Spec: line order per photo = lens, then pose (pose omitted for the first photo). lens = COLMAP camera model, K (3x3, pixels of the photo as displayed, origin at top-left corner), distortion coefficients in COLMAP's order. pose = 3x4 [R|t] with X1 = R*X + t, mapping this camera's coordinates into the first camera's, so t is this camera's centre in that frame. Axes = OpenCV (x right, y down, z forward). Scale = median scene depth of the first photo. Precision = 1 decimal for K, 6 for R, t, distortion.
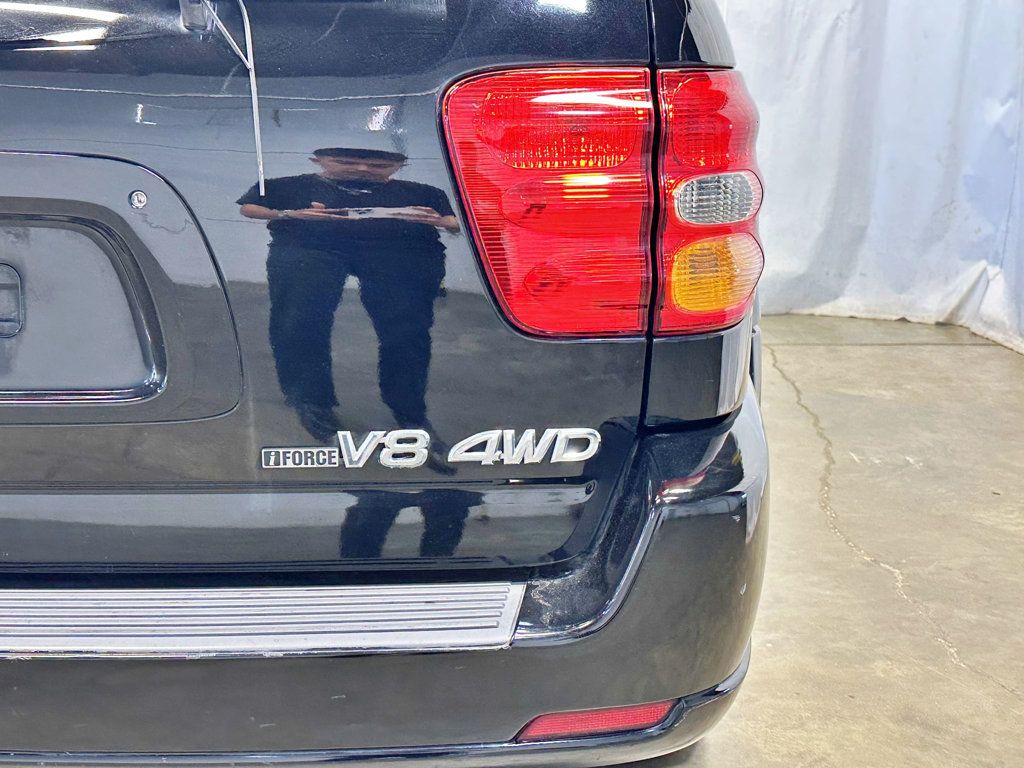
lens RADIAL K [[1287.4, 0, 512.0], [0, 1287.4, 384.0], [0, 0, 1]] dist [0.191607, -0.448074]
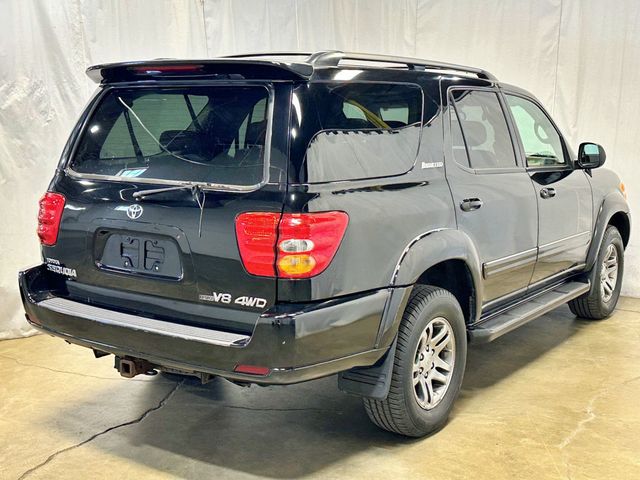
lens RADIAL K [[804.6, 0, 320.0], [0, 804.6, 240.0], [0, 0, 1]] dist [0.191607, -0.448074]
pose [[0.823713, 0.078337, -0.561570, 1.596202], [-0.132596, 0.989561, -0.056451, -0.029792], [0.551285, 0.120961, 0.825501, -1.001710]]
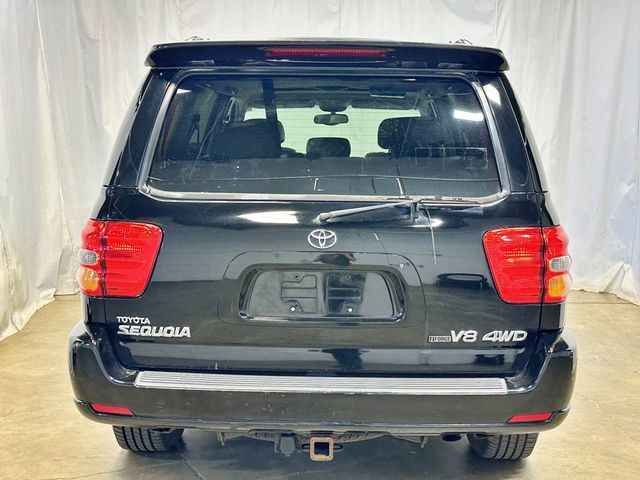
lens RADIAL K [[804.6, 0, 320.0], [0, 804.6, 240.0], [0, 0, 1]] dist [0.191607, -0.448074]
pose [[0.999994, 0.003318, 0.001249, -0.474952], [-0.003172, 0.994686, -0.102903, 0.018239], [-0.001584, 0.102898, 0.994691, -1.140629]]
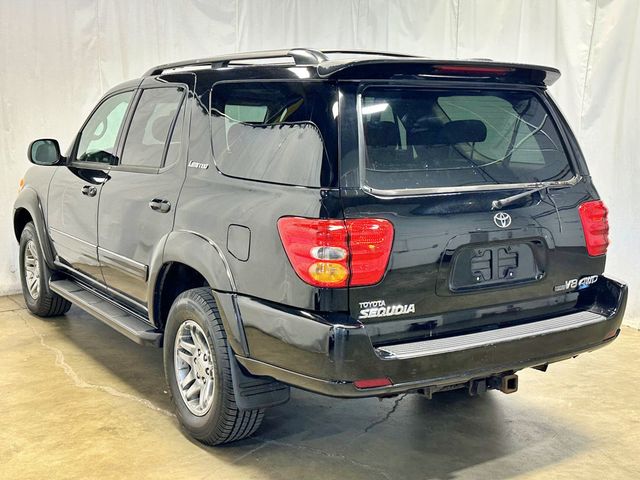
lens RADIAL K [[804.6, 0, 320.0], [0, 804.6, 240.0], [0, 0, 1]] dist [0.191607, -0.448074]
pose [[0.824683, -0.085210, 0.559140, -2.418584], [0.132050, 0.990273, -0.043850, -0.095071], [-0.549965, 0.109996, 0.827913, -0.928240]]
